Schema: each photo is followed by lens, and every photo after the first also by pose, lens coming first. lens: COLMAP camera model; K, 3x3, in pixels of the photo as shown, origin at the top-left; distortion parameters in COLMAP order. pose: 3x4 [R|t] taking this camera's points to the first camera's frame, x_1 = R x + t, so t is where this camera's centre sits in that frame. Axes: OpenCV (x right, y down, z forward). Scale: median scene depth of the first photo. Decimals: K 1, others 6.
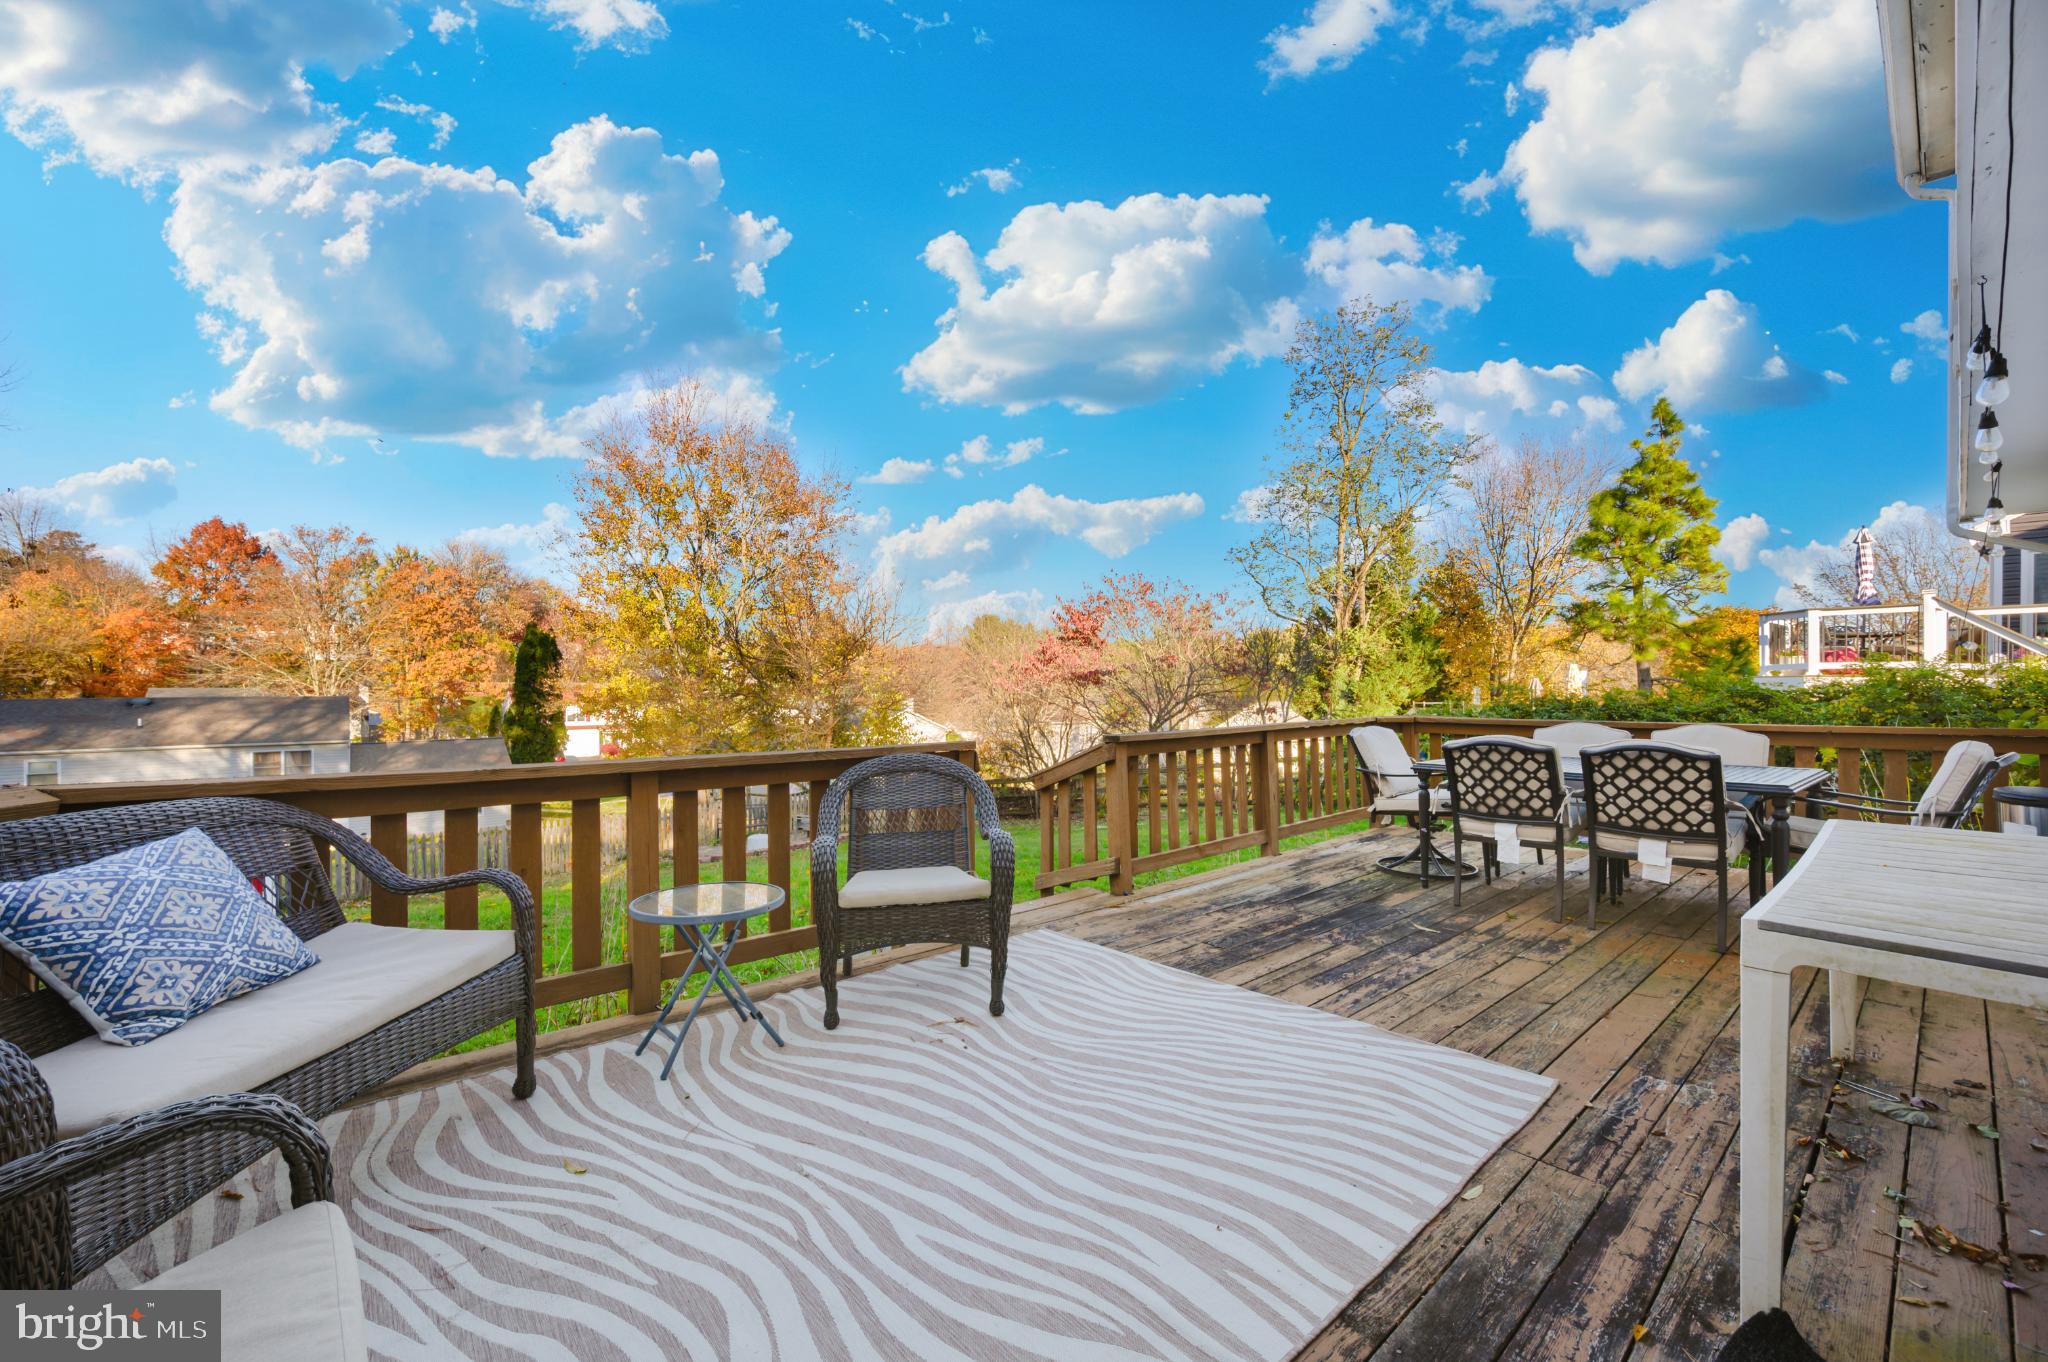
lens RADIAL K [[809.5, 0, 1029.9], [0, 809.5, 686.7], [0, 0, 1]] dist [0.001904, 0.000166]
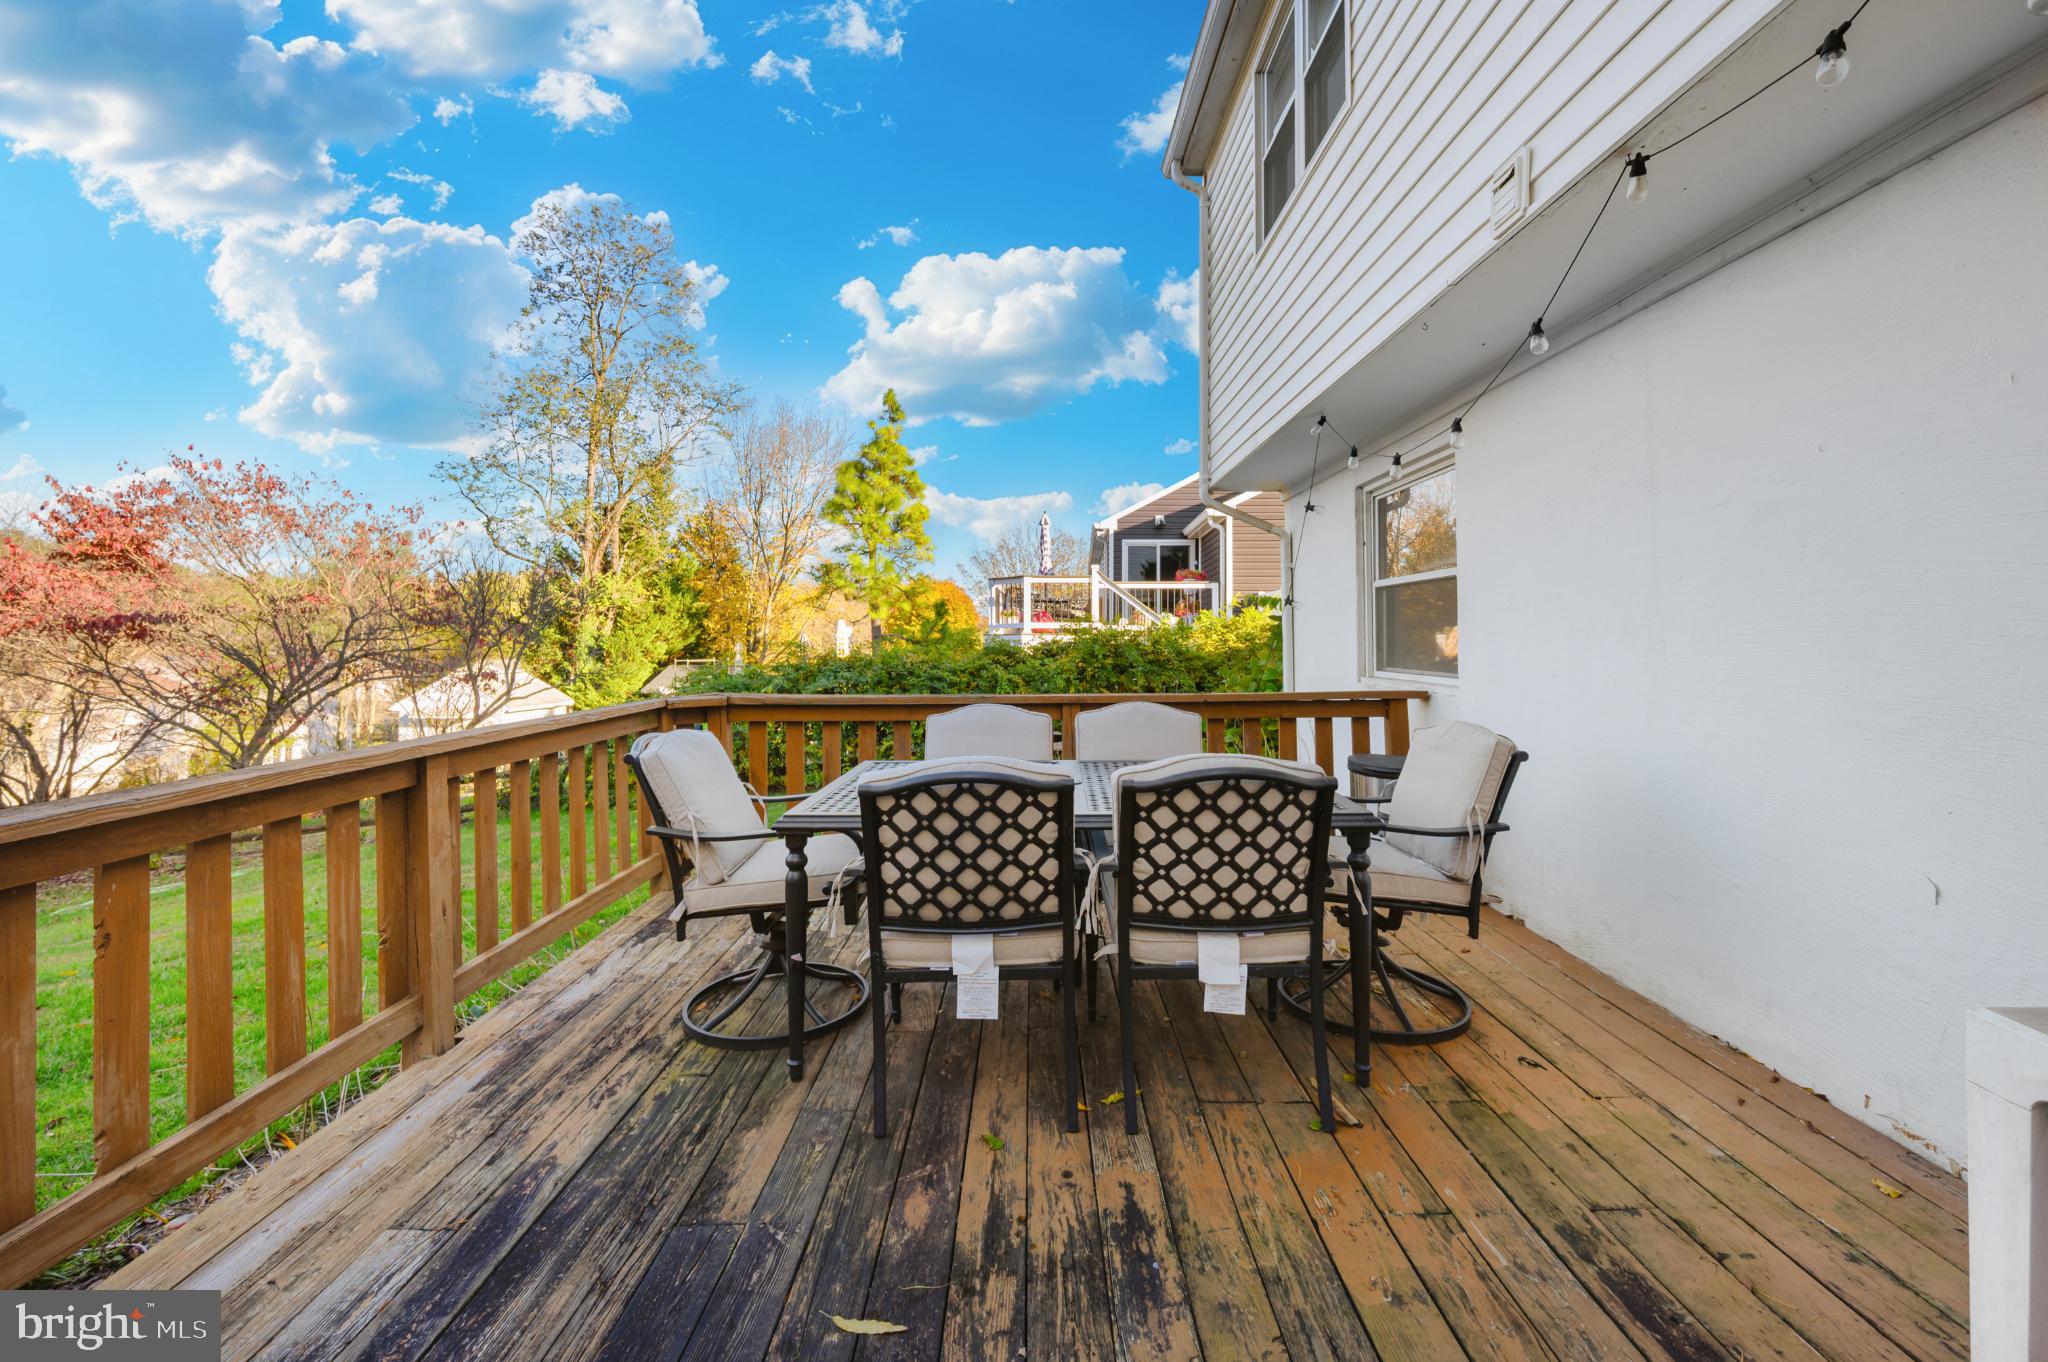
lens RADIAL K [[834.4, 0, 1026.9], [0, 834.4, 615.1], [0, 0, 1]] dist [0.000190, -0.000095]
pose [[0.658083, 0.025314, 0.752520, 0.034293], [-0.001729, 0.999483, -0.032110, -0.001083], [-0.752944, 0.019830, 0.657786, 0.096643]]
